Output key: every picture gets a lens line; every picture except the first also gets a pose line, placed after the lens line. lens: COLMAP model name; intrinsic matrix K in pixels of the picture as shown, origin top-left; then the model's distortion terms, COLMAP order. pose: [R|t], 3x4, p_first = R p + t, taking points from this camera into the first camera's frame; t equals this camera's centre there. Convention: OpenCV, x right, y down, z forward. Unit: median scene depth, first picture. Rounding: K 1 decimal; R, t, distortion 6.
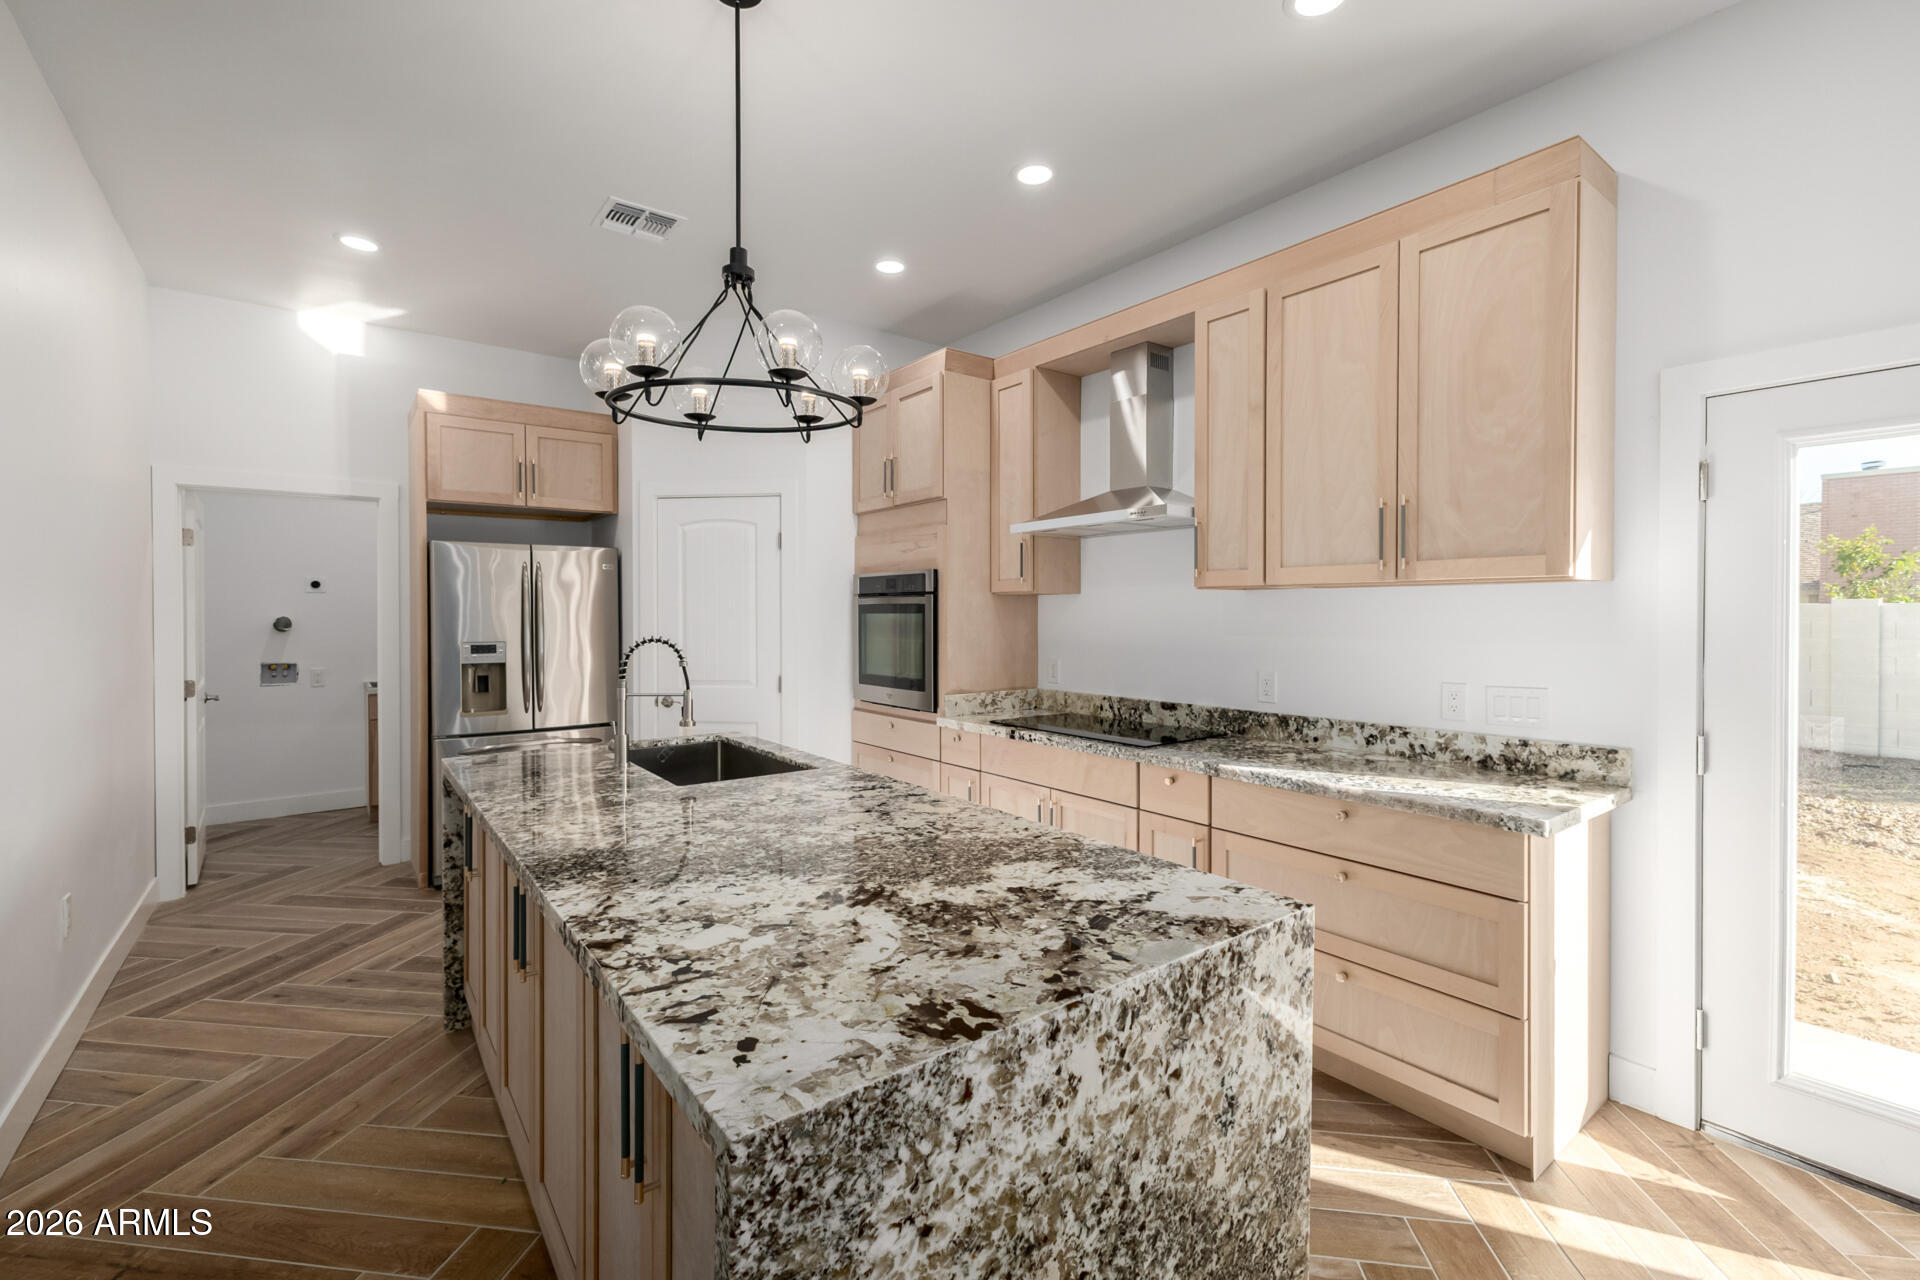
lens RADIAL K [[817.0, 0, 976.2], [0, 817.0, 623.1], [0, 0, 1]] dist [0.011919, -0.000781]
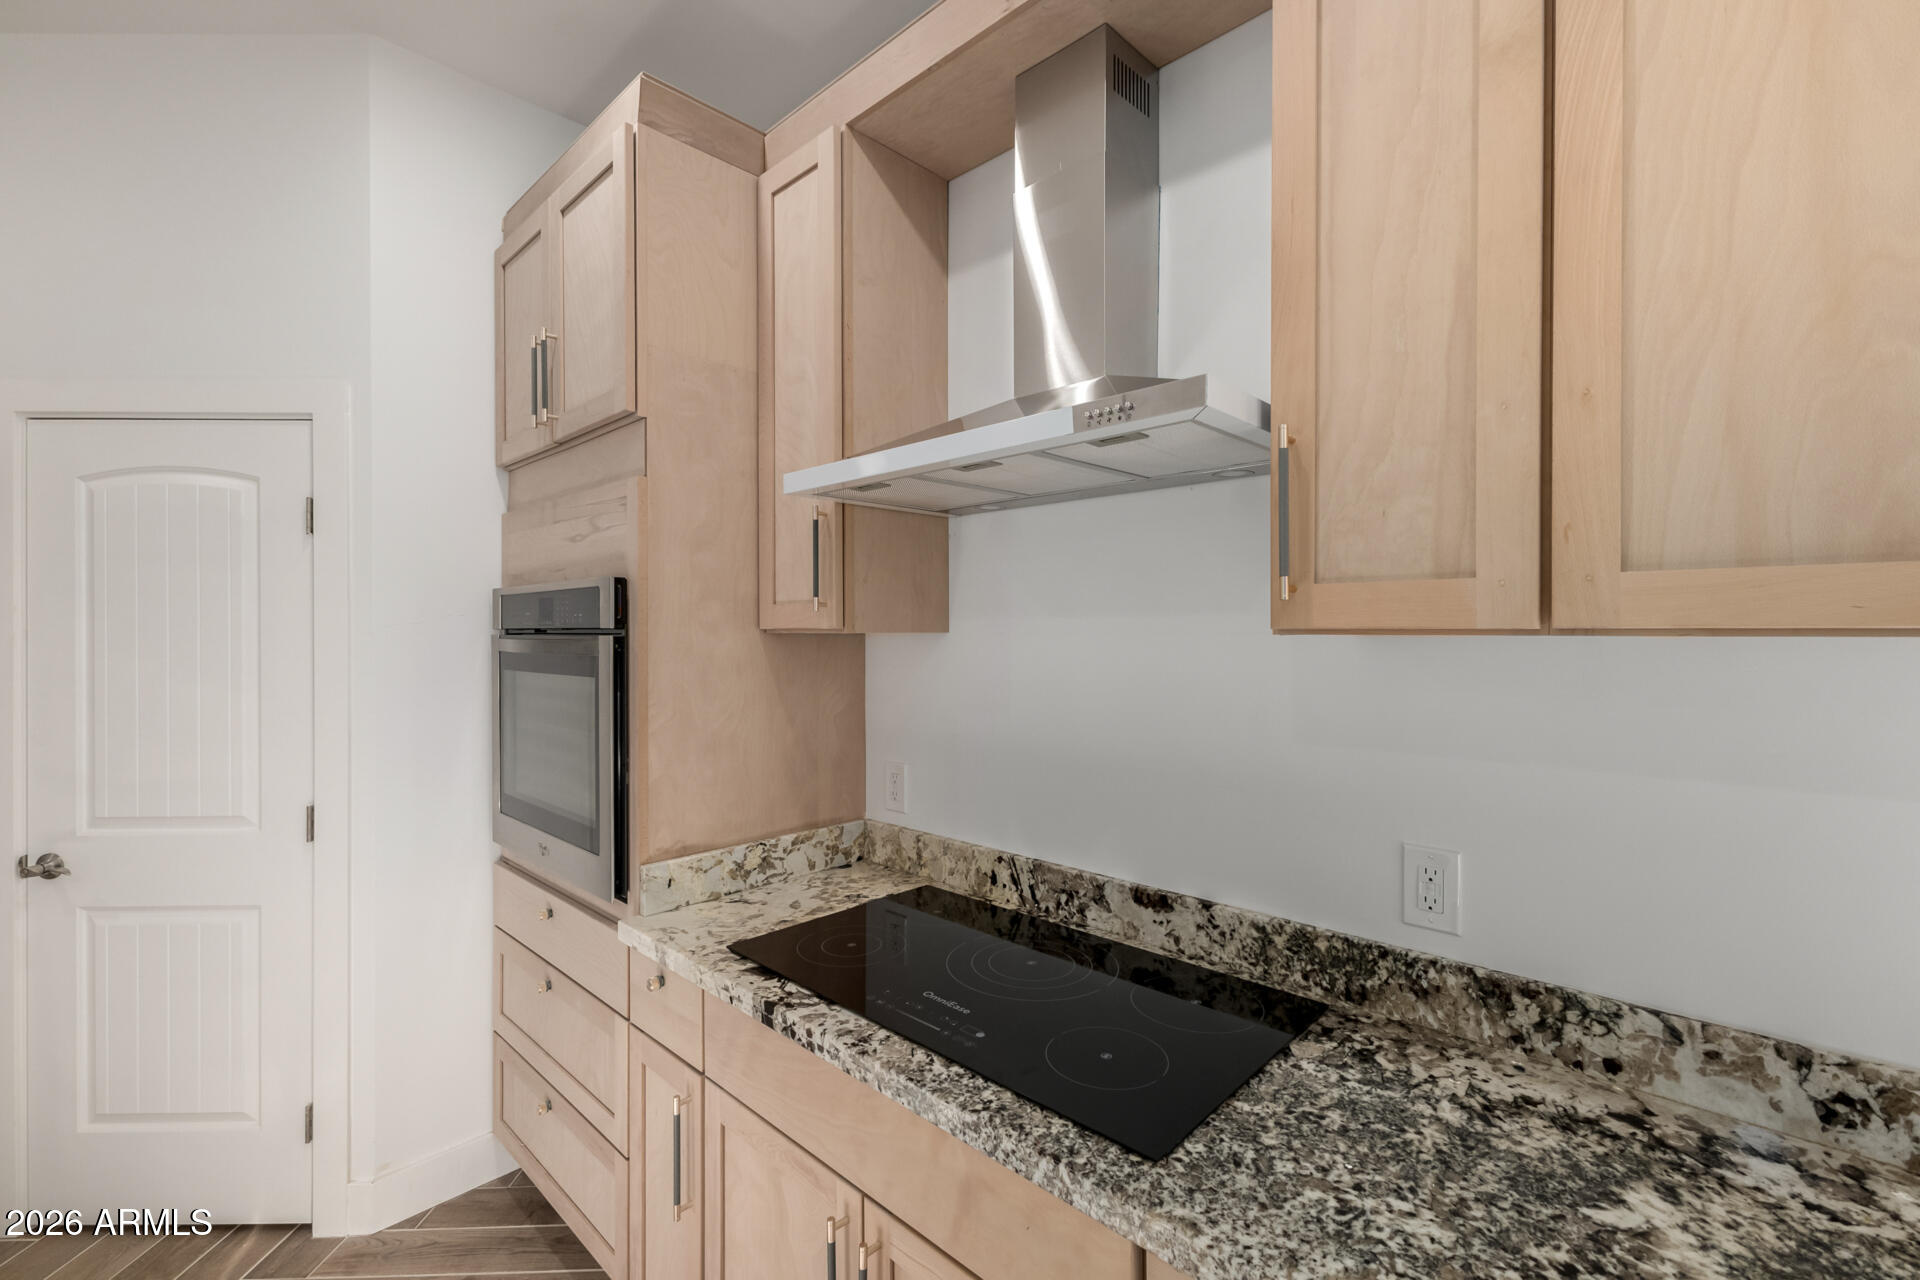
lens RADIAL K [[817.0, 0, 974.4], [0, 817.0, 636.0], [0, 0, 1]] dist [0.011919, -0.000781]
pose [[0.988436, -0.001587, 0.151632, 0.073213], [0.002661, 0.999973, -0.006885, -0.031546], [-0.151617, 0.007209, 0.988413, 0.548806]]
